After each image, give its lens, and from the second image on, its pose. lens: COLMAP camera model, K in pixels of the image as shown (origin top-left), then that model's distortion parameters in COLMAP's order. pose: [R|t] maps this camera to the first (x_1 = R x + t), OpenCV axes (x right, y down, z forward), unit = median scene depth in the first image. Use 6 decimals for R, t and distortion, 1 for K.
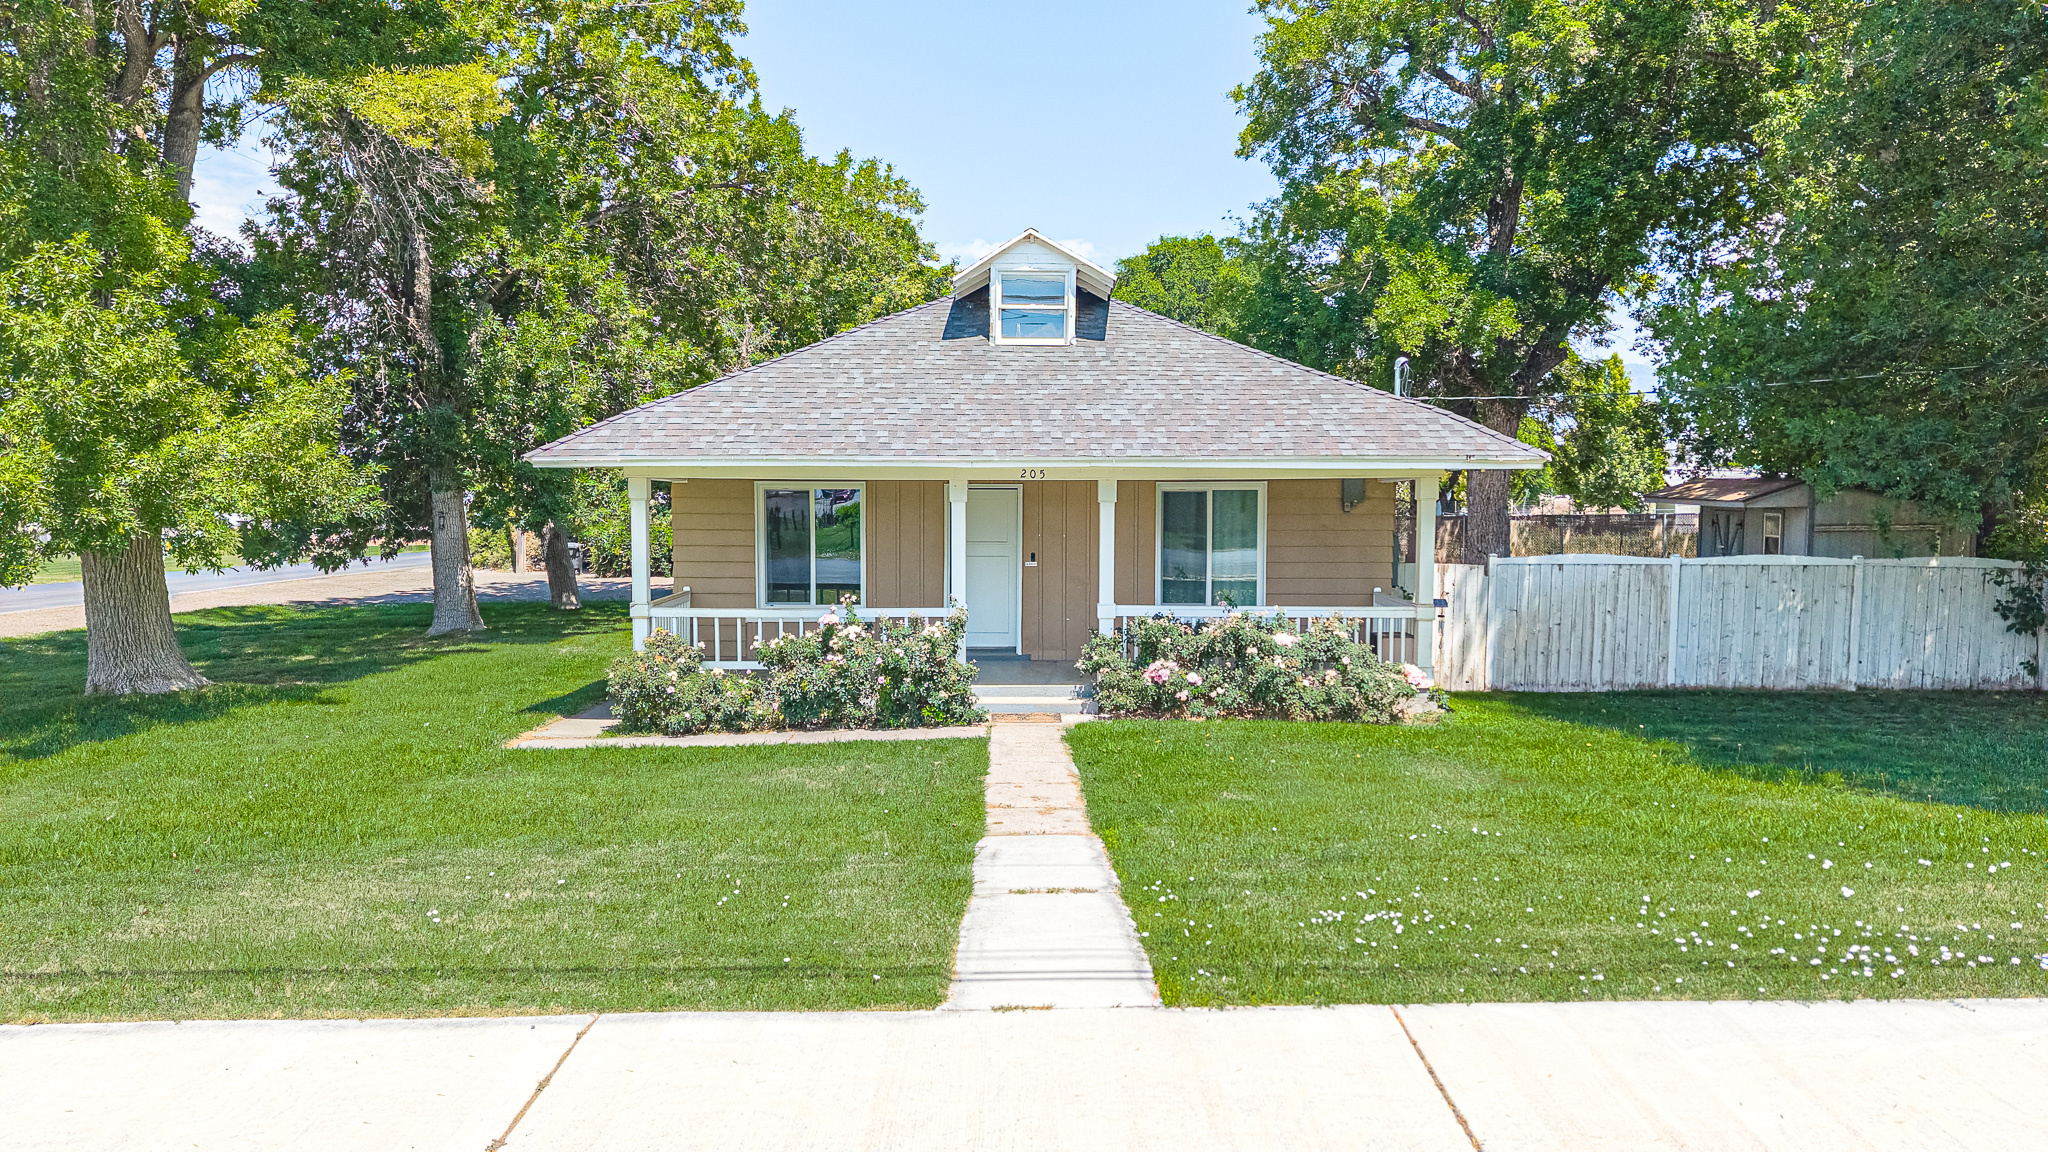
lens RADIAL K [[1370.0, 0, 1024.9], [0, 1370.0, 574.1], [0, 0, 1]] dist [0.040782, -0.032561]
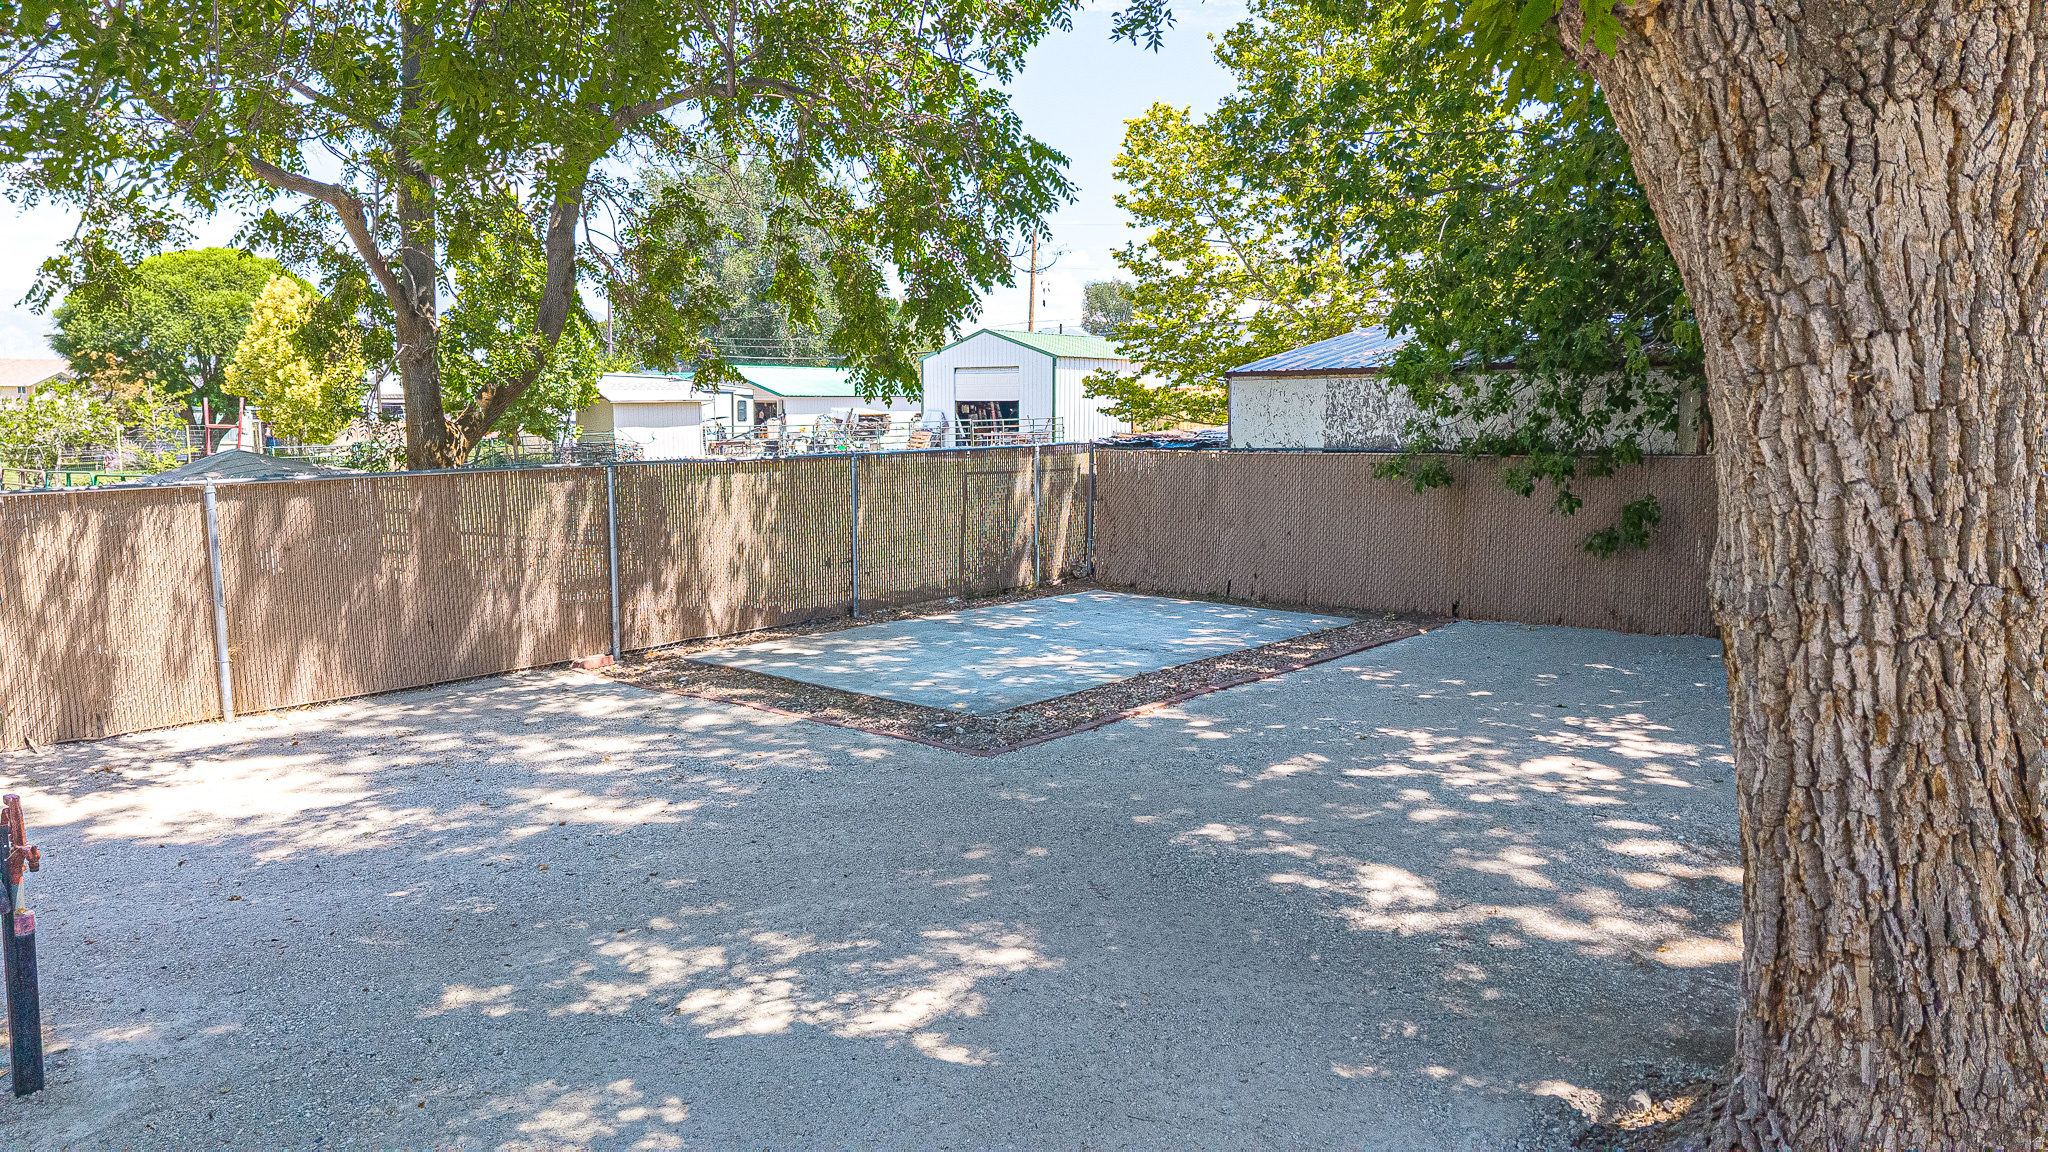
lens RADIAL K [[1370.0, 0, 1028.3], [0, 1370.0, 575.5], [0, 0, 1]] dist [0.040782, -0.032561]
pose [[0.630555, -0.098099, 0.769920, 0.099758], [0.054997, 0.995134, 0.081752, -0.025847], [-0.774193, -0.009205, 0.632882, 0.503014]]
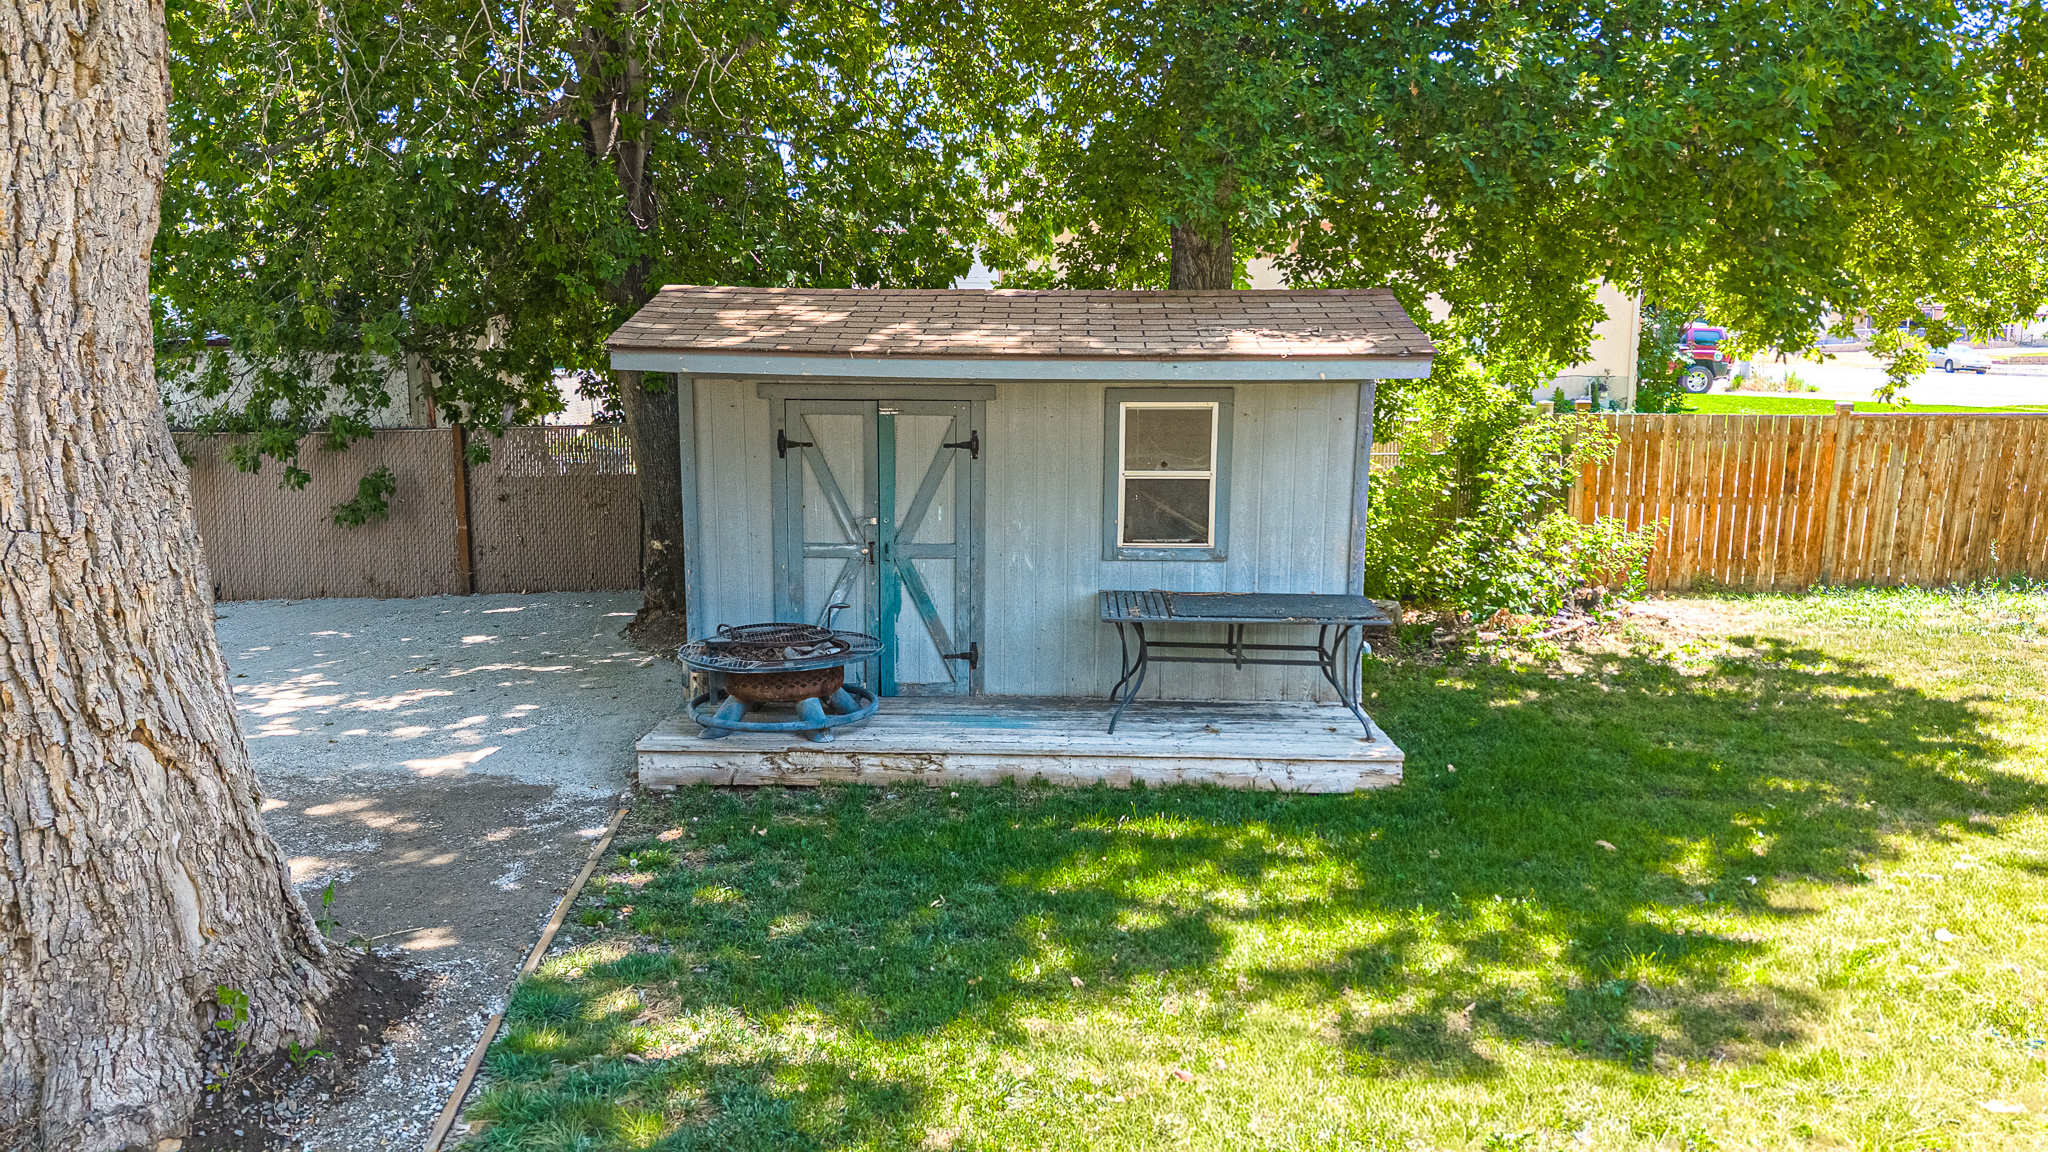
lens RADIAL K [[1370.0, 0, 1028.9], [0, 1370.0, 575.0], [0, 0, 1]] dist [0.040782, -0.032561]
pose [[-0.006860, -0.141579, 0.989903, 0.098689], [0.067732, 0.987587, 0.141717, -0.022986], [-0.997680, 0.068021, 0.002815, 0.459299]]
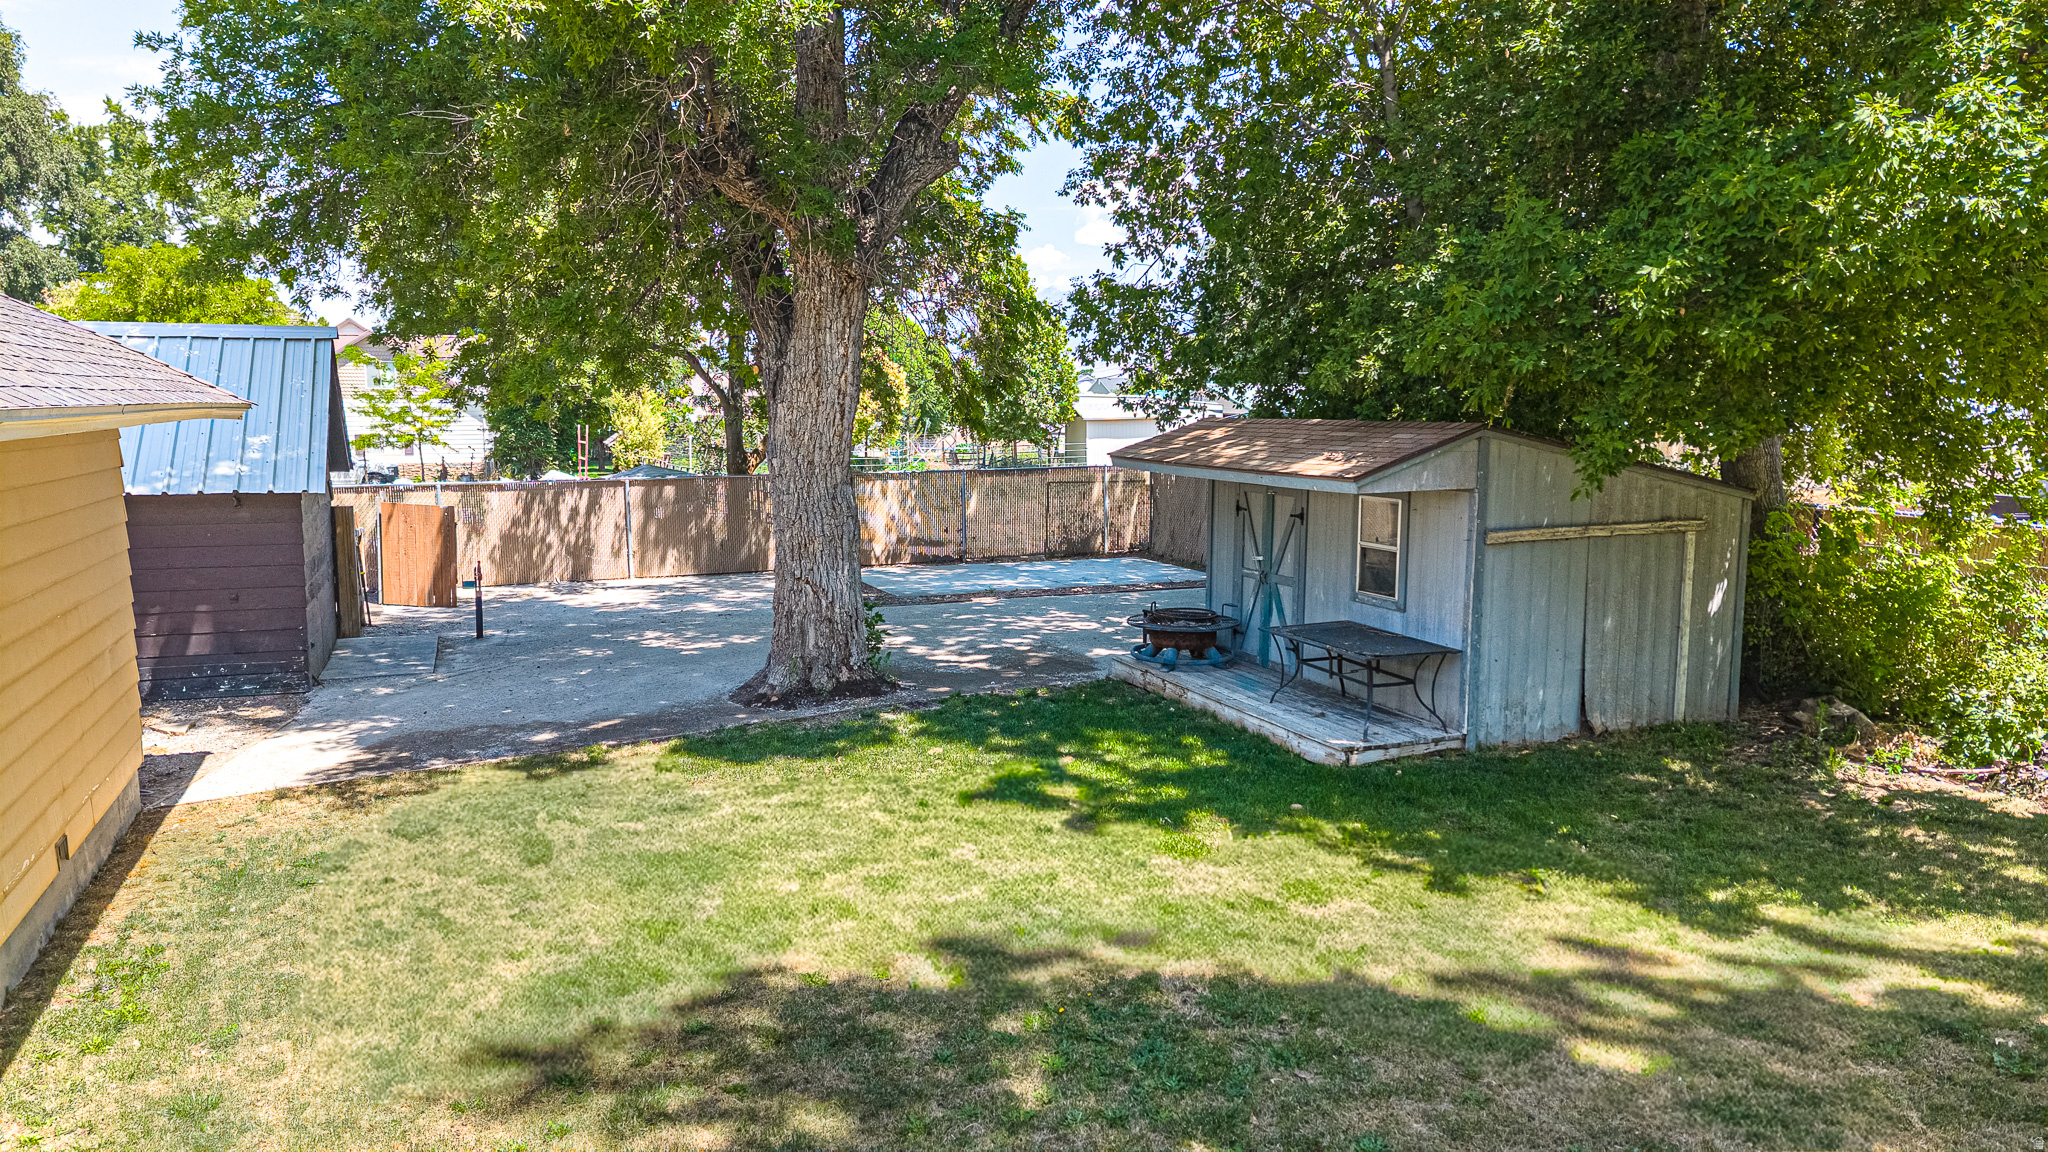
lens RADIAL K [[1370.0, 0, 1040.7], [0, 1370.0, 568.2], [0, 0, 1]] dist [0.040782, -0.032561]
pose [[0.910414, -0.049830, 0.410686, 0.109411], [0.028887, 0.997953, 0.057048, -0.022219], [-0.412689, -0.040074, 0.909990, 0.277712]]
